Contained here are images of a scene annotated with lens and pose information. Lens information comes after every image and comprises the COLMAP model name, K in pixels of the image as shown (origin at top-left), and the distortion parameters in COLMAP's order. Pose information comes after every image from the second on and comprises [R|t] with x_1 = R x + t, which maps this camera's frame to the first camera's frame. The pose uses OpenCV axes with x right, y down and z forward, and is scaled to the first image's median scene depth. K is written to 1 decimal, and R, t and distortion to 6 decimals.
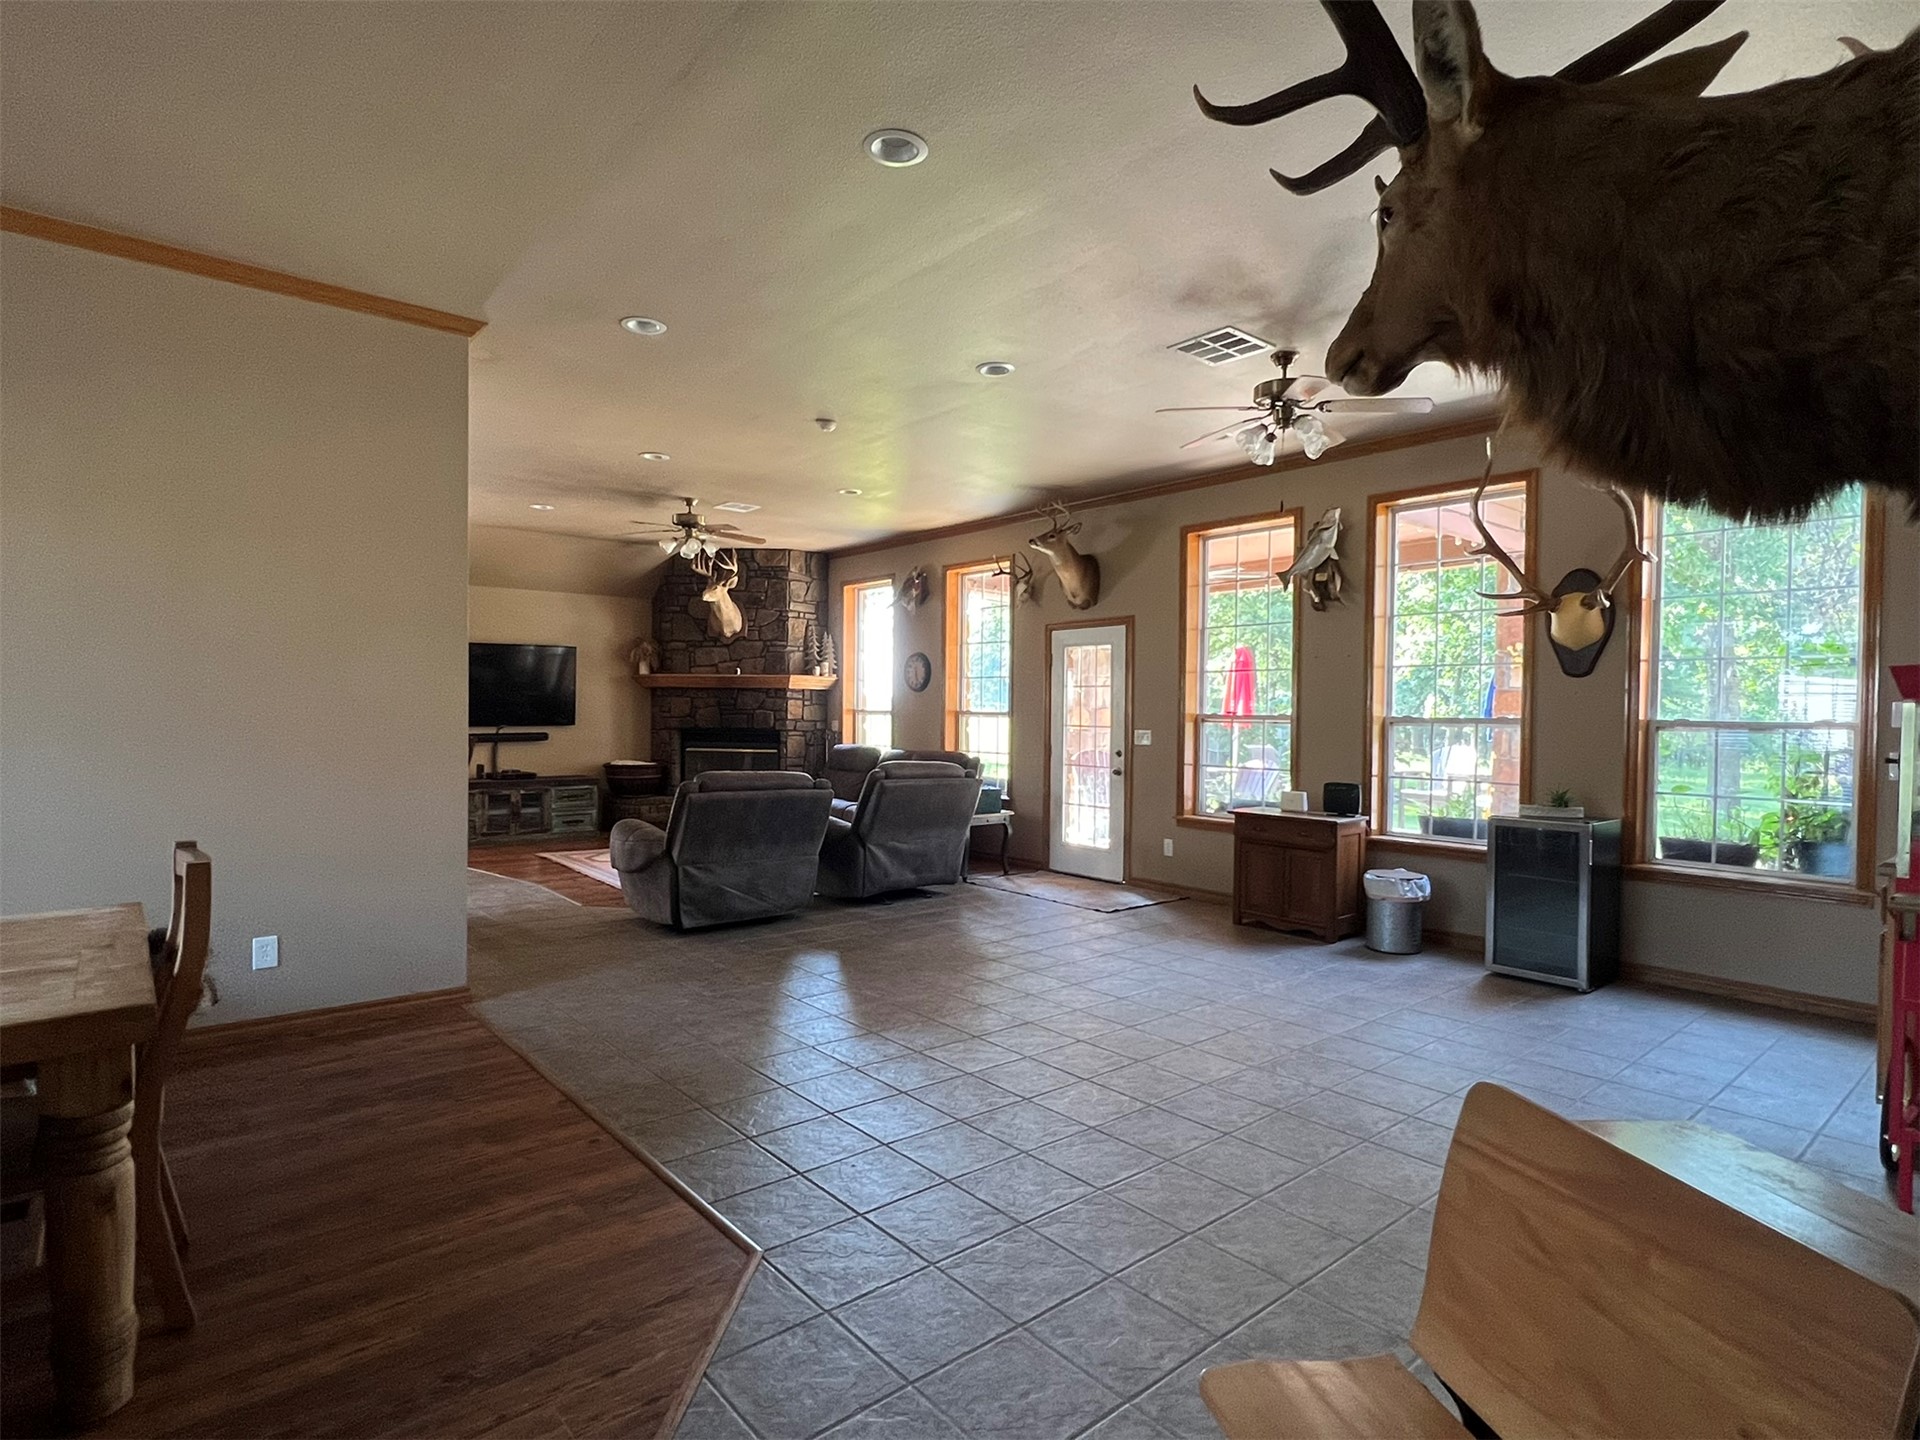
lens RADIAL K [[1000.5, 0, 954.5], [0, 1000.5, 727.2], [0, 0, 1]] dist [-0.002337, 0.000168]
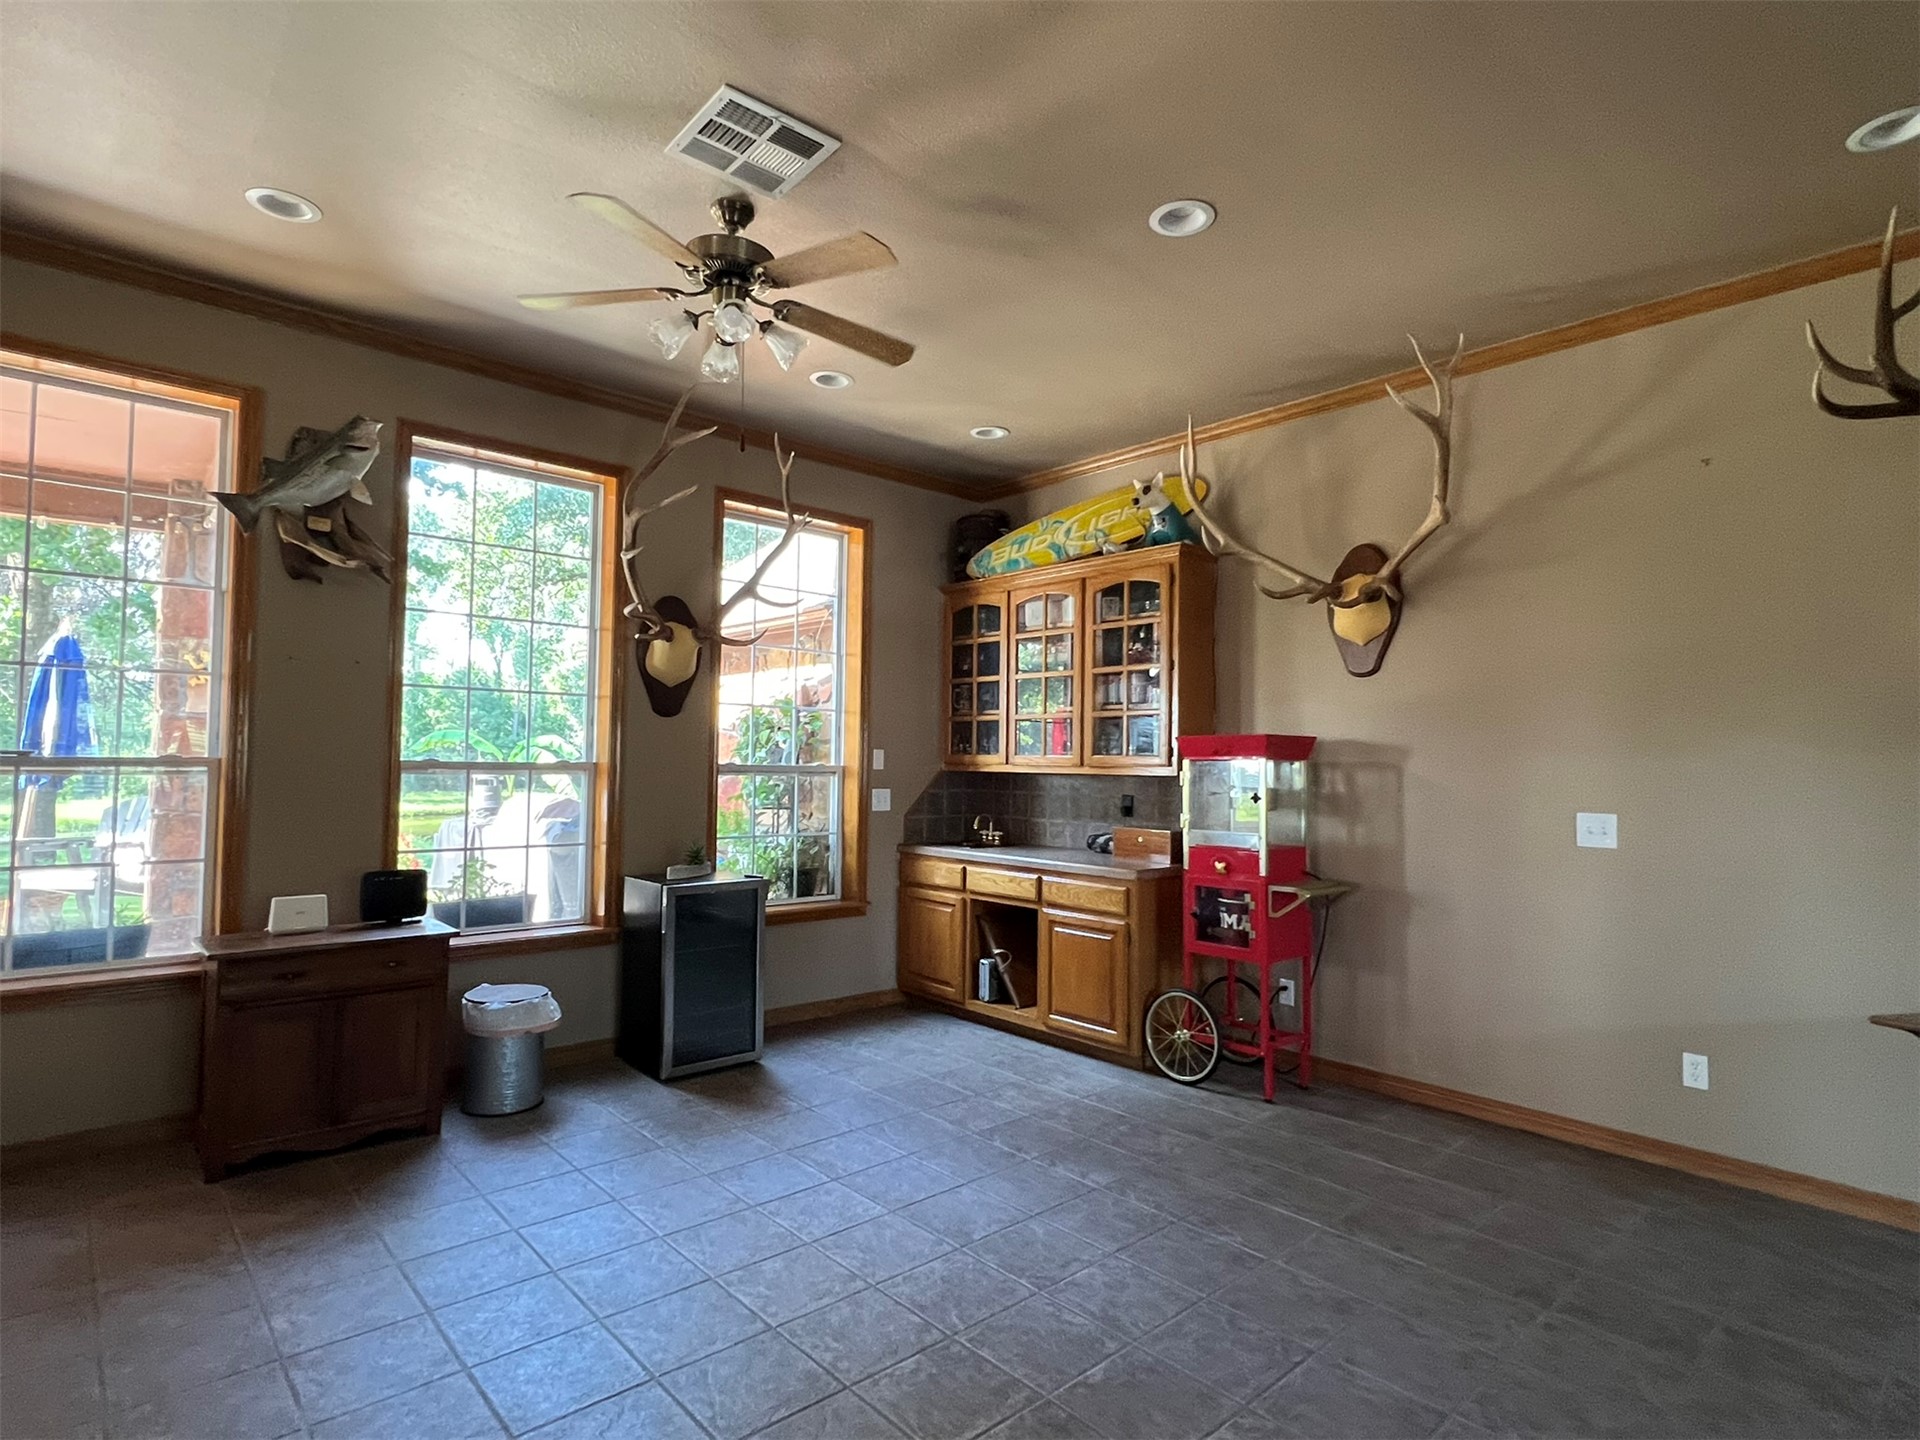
lens RADIAL K [[1000.5, 0, 954.5], [0, 1000.5, 727.2], [0, 0, 1]] dist [-0.002337, 0.000168]
pose [[-0.033854, 0.023817, 0.999143, -0.251047], [0.002327, 0.999715, -0.023752, -0.017081], [-0.999424, 0.001521, -0.033900, 0.709883]]
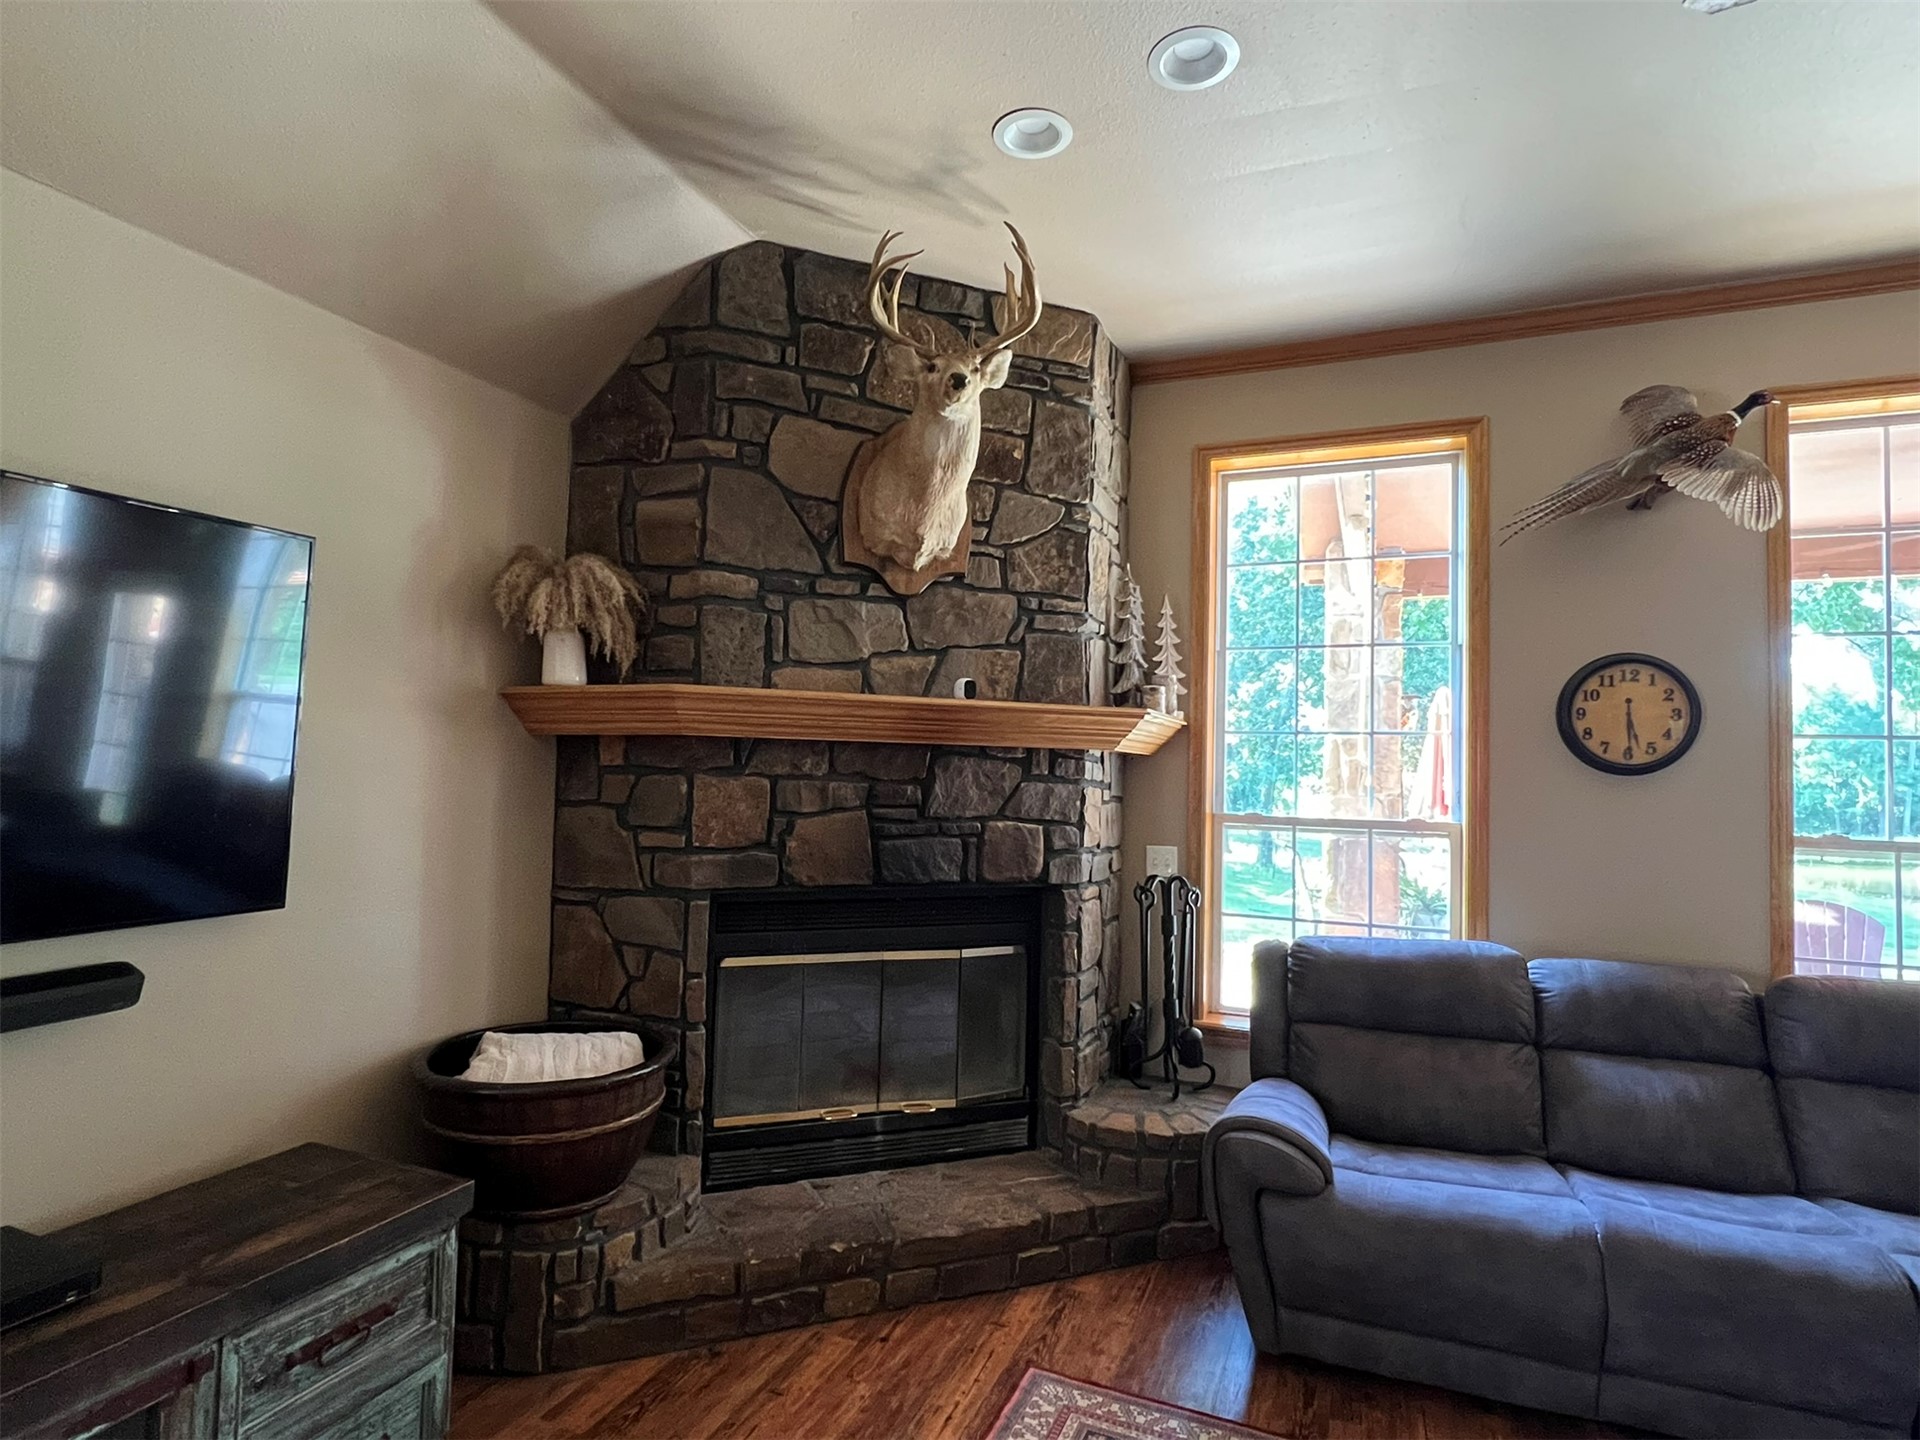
lens RADIAL K [[1000.5, 0, 954.5], [0, 1000.5, 727.2], [0, 0, 1]] dist [-0.002337, 0.000168]
pose [[0.891530, 0.029192, 0.452020, -0.630290], [-0.006197, 0.998614, -0.052270, -0.053935], [-0.452920, 0.043799, 0.890475, 1.347457]]
